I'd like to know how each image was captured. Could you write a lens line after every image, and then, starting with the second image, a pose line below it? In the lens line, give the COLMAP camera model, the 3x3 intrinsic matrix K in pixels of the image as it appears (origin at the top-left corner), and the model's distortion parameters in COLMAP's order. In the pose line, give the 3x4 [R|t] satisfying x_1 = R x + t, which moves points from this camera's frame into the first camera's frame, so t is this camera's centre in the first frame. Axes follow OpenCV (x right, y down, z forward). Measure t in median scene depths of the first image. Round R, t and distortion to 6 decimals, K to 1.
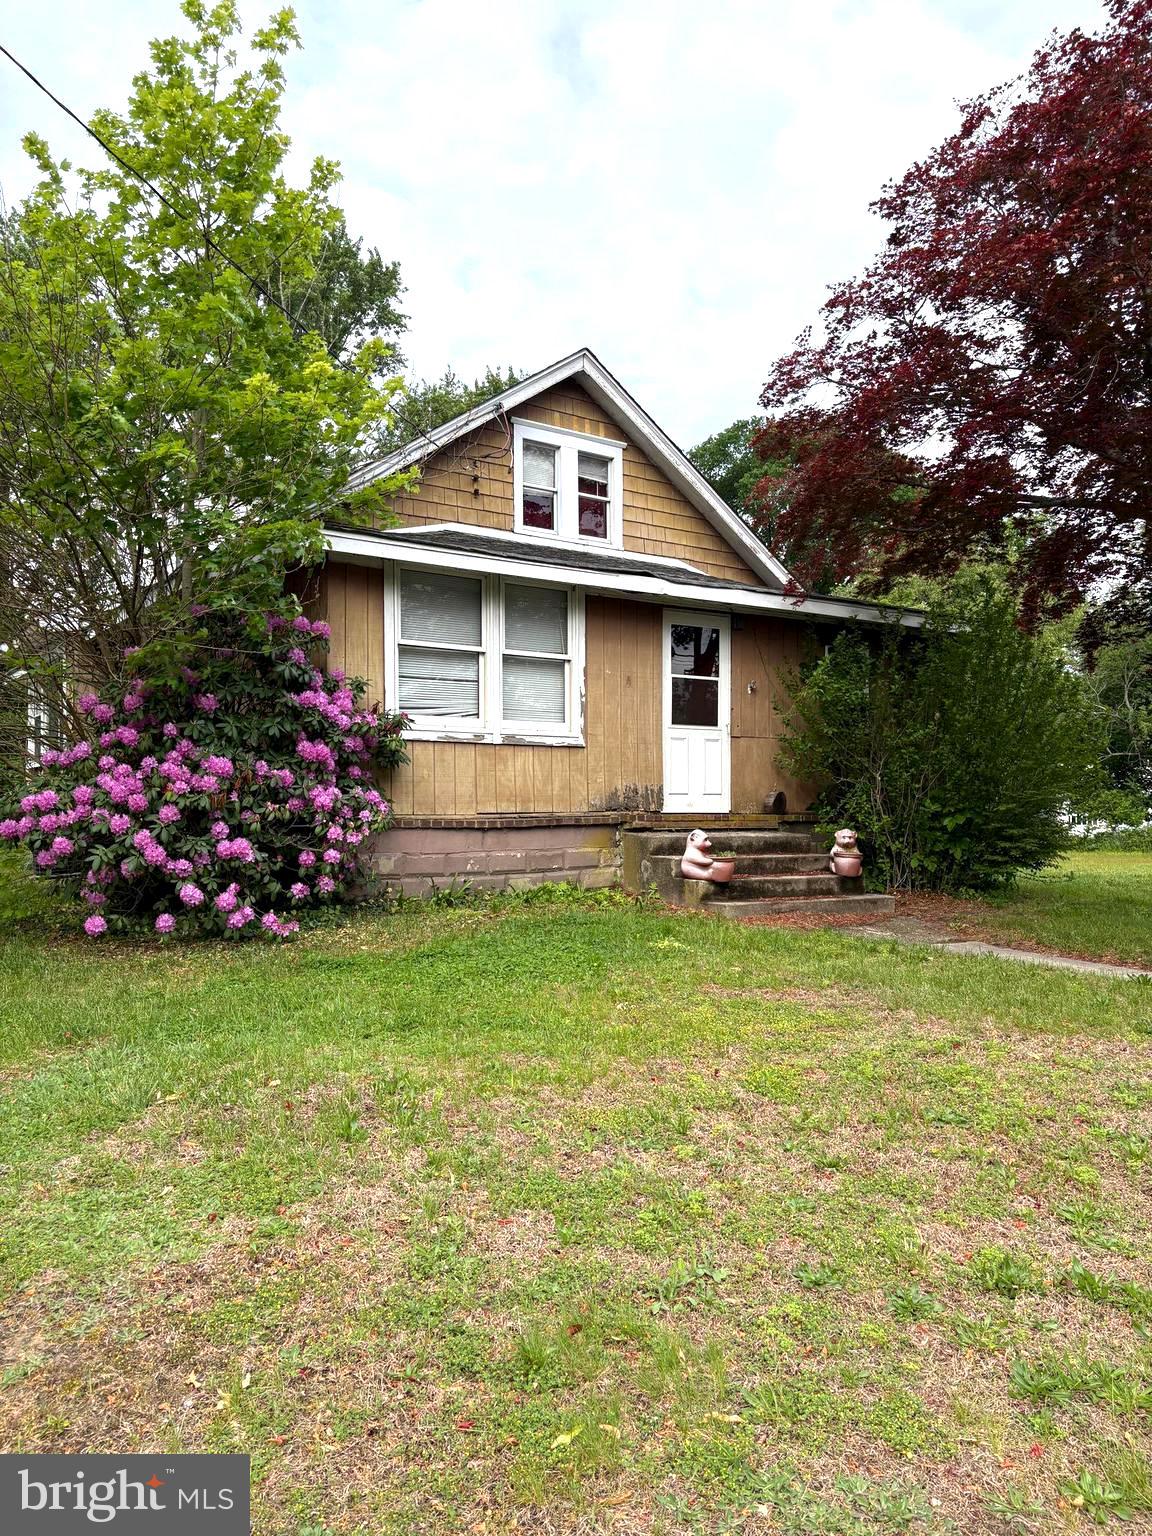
lens RADIAL K [[1021.9, 0, 576.0], [0, 1021.9, 768.0], [0, 0, 1]] dist [0.134105, -0.112118]
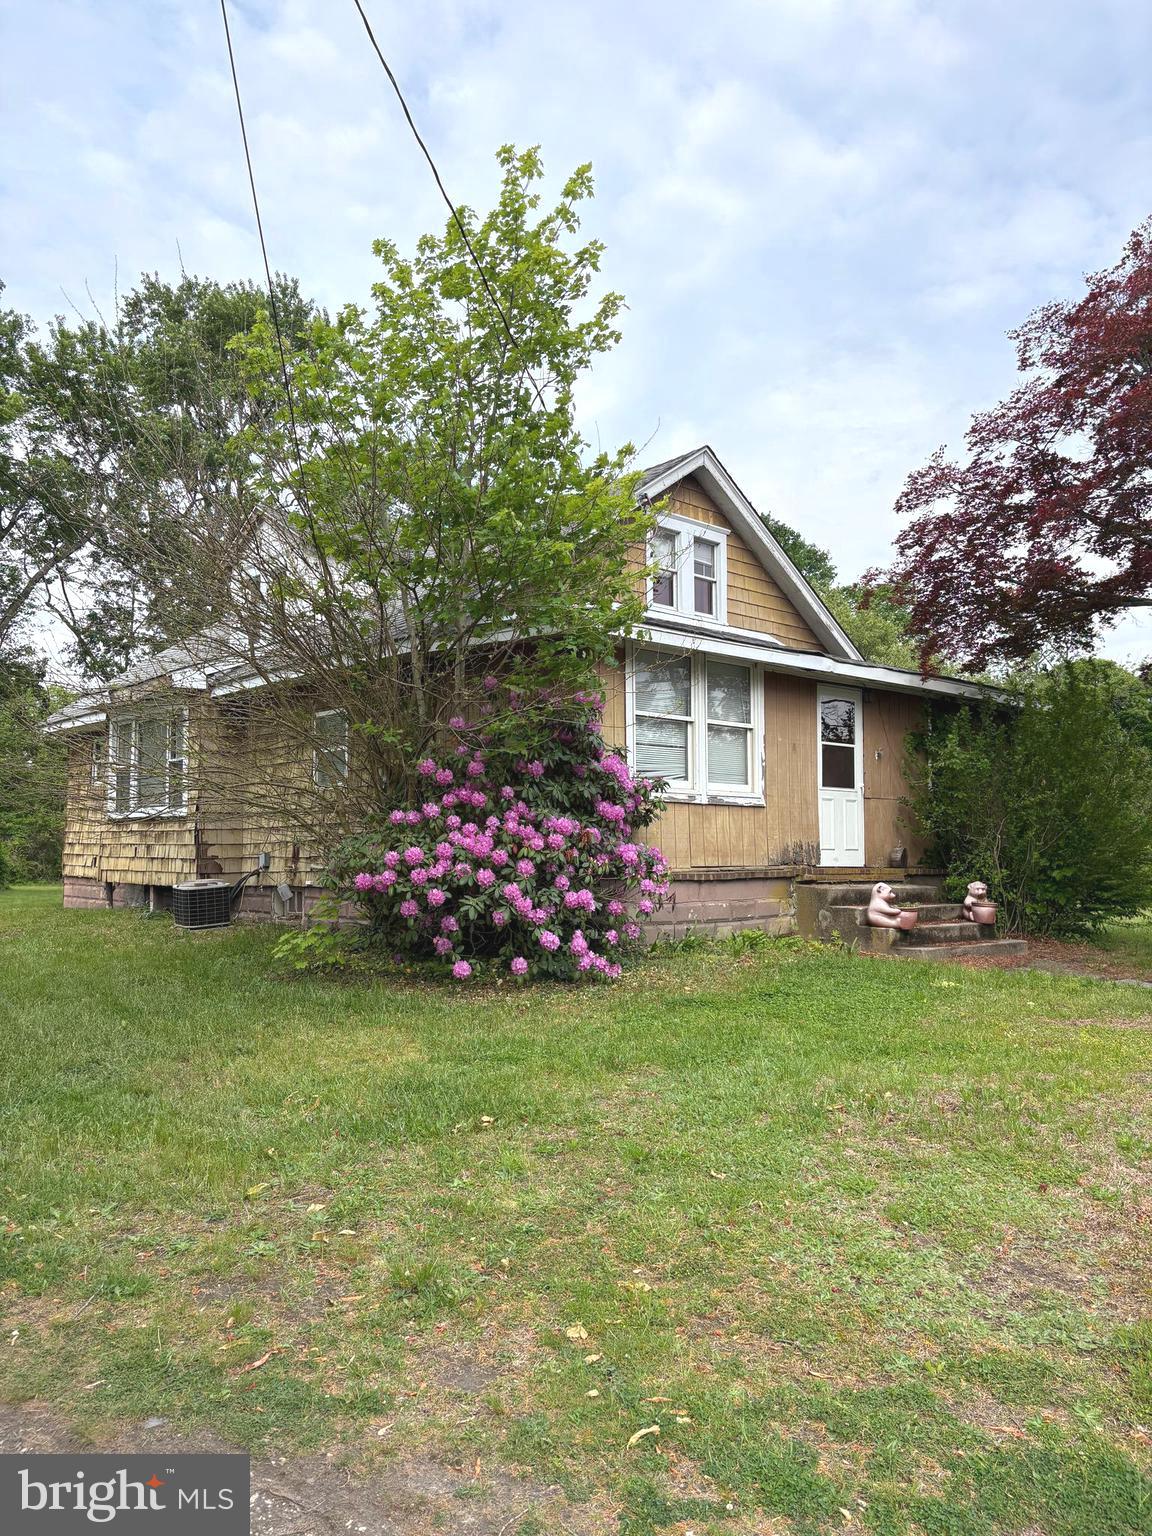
lens RADIAL K [[1021.9, 0, 576.0], [0, 1021.9, 768.0], [0, 0, 1]] dist [0.134105, -0.112118]
pose [[0.989755, 0.012780, 0.142204, -0.358620], [-0.005921, 0.998803, -0.048549, -0.007506], [-0.142654, 0.047210, 0.988646, -0.073450]]
